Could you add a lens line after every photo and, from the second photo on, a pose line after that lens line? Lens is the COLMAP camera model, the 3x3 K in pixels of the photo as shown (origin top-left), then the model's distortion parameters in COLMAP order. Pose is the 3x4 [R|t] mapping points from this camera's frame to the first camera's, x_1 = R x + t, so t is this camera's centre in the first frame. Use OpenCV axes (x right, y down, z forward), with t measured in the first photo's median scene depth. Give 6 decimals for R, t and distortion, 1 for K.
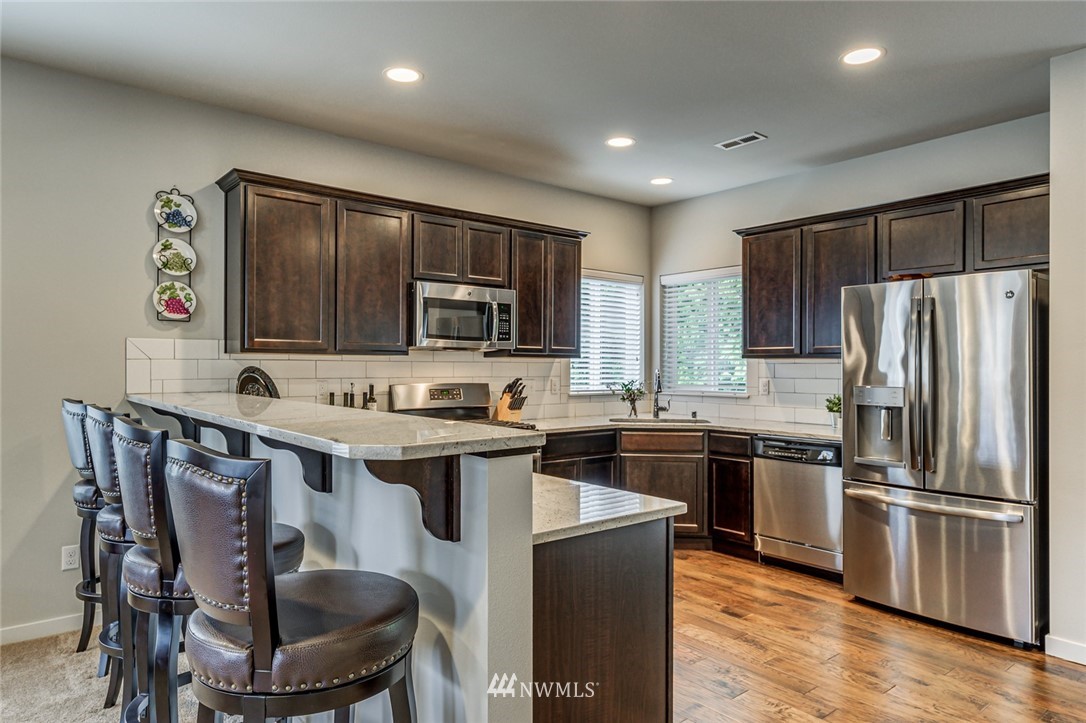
lens RADIAL K [[676.9, 0, 528.7], [0, 676.9, 363.2], [0, 0, 1]] dist [0.006741, -0.016425]
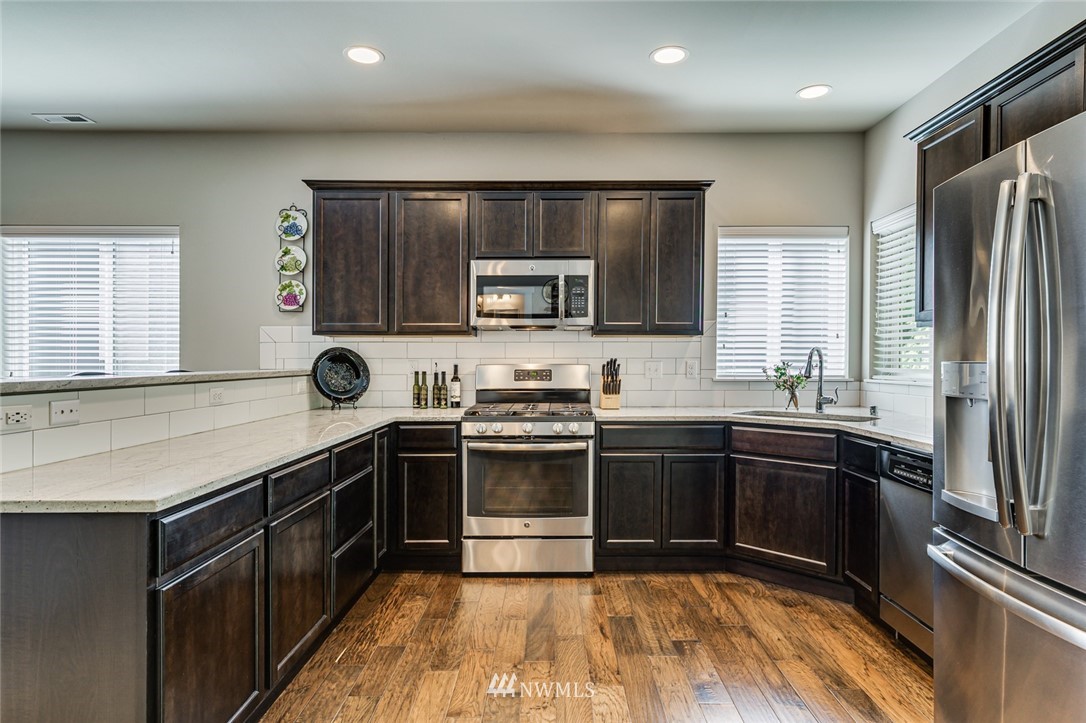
lens RADIAL K [[623.6, 0, 556.5], [0, 623.6, 361.1], [0, 0, 1]] dist [0.003709, -0.001083]
pose [[0.776396, -0.004947, -0.630226, 0.506428], [0.008339, 0.999962, 0.002424, 0.025969], [0.630191, -0.007138, 0.776408, 0.361723]]
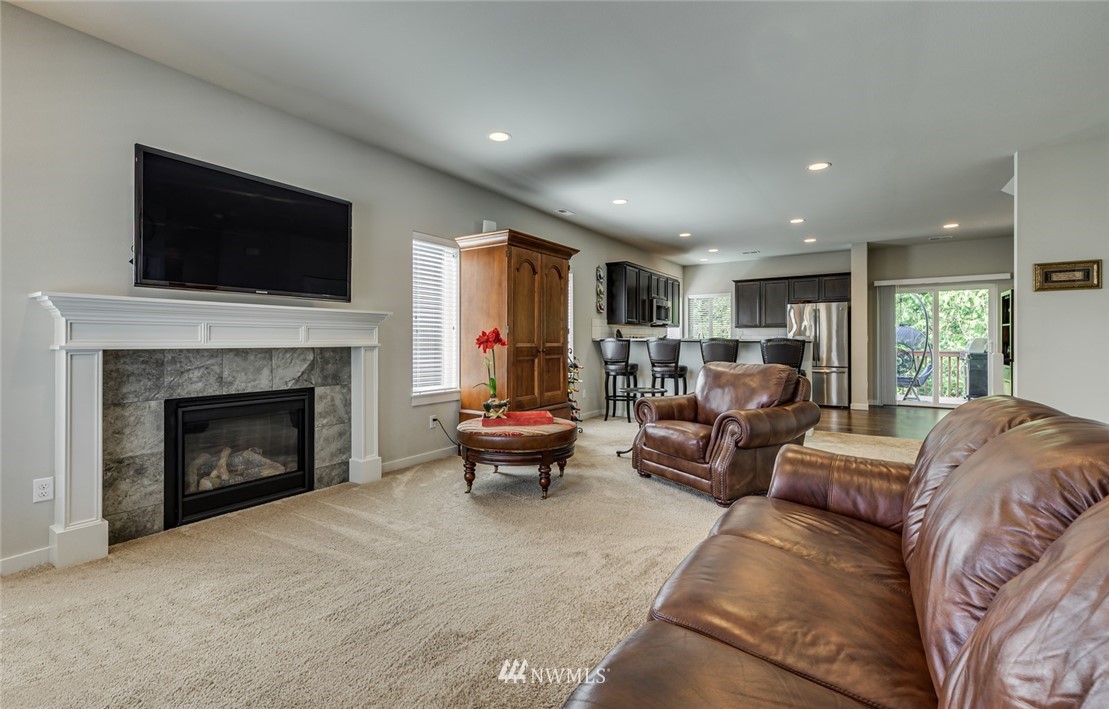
lens RADIAL K [[479.8, 0, 538.2], [0, 479.8, 344.3], [0, 0, 1]] dist [0.003475, 0.000674]
pose [[0.961366, -0.006932, 0.275186, -1.157023], [0.002880, 0.999881, 0.015126, 0.033071], [-0.275258, -0.013749, 0.961272, -0.756313]]
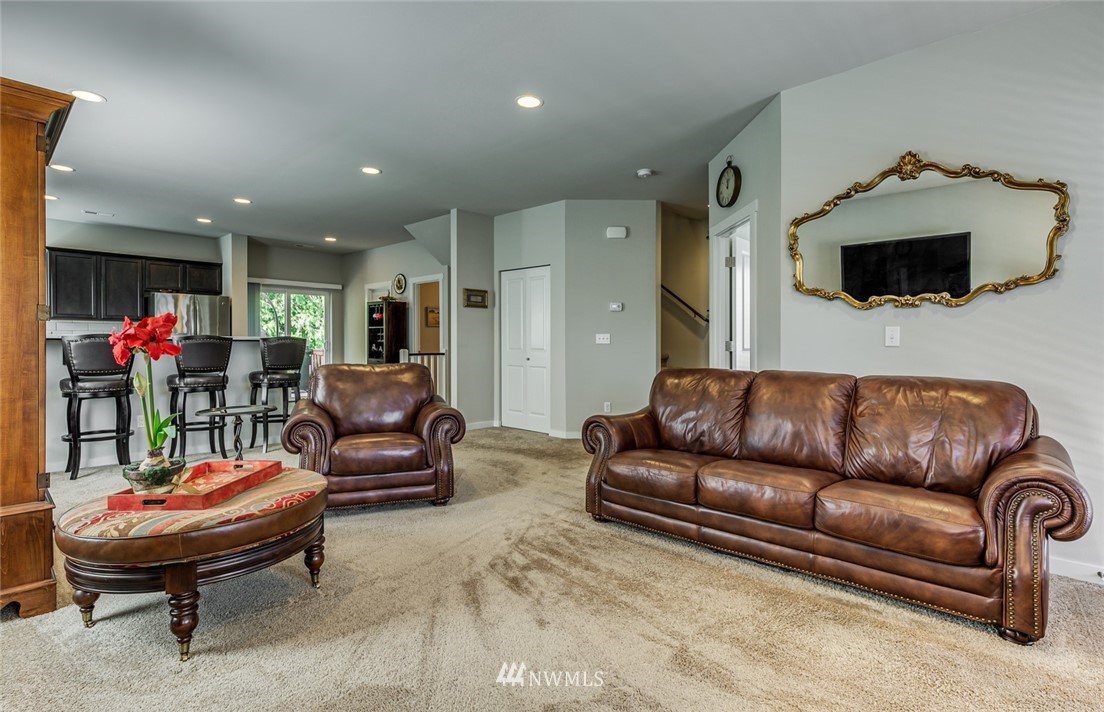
lens RADIAL K [[530.2, 0, 553.4], [0, 530.2, 349.8], [0, 0, 1]] dist [-0.000565, 0.000186]
pose [[-0.138867, -0.023115, 0.990041, -1.522283], [-0.012673, 0.999687, 0.021563, 0.034277], [-0.990230, -0.009552, -0.139116, -0.164429]]
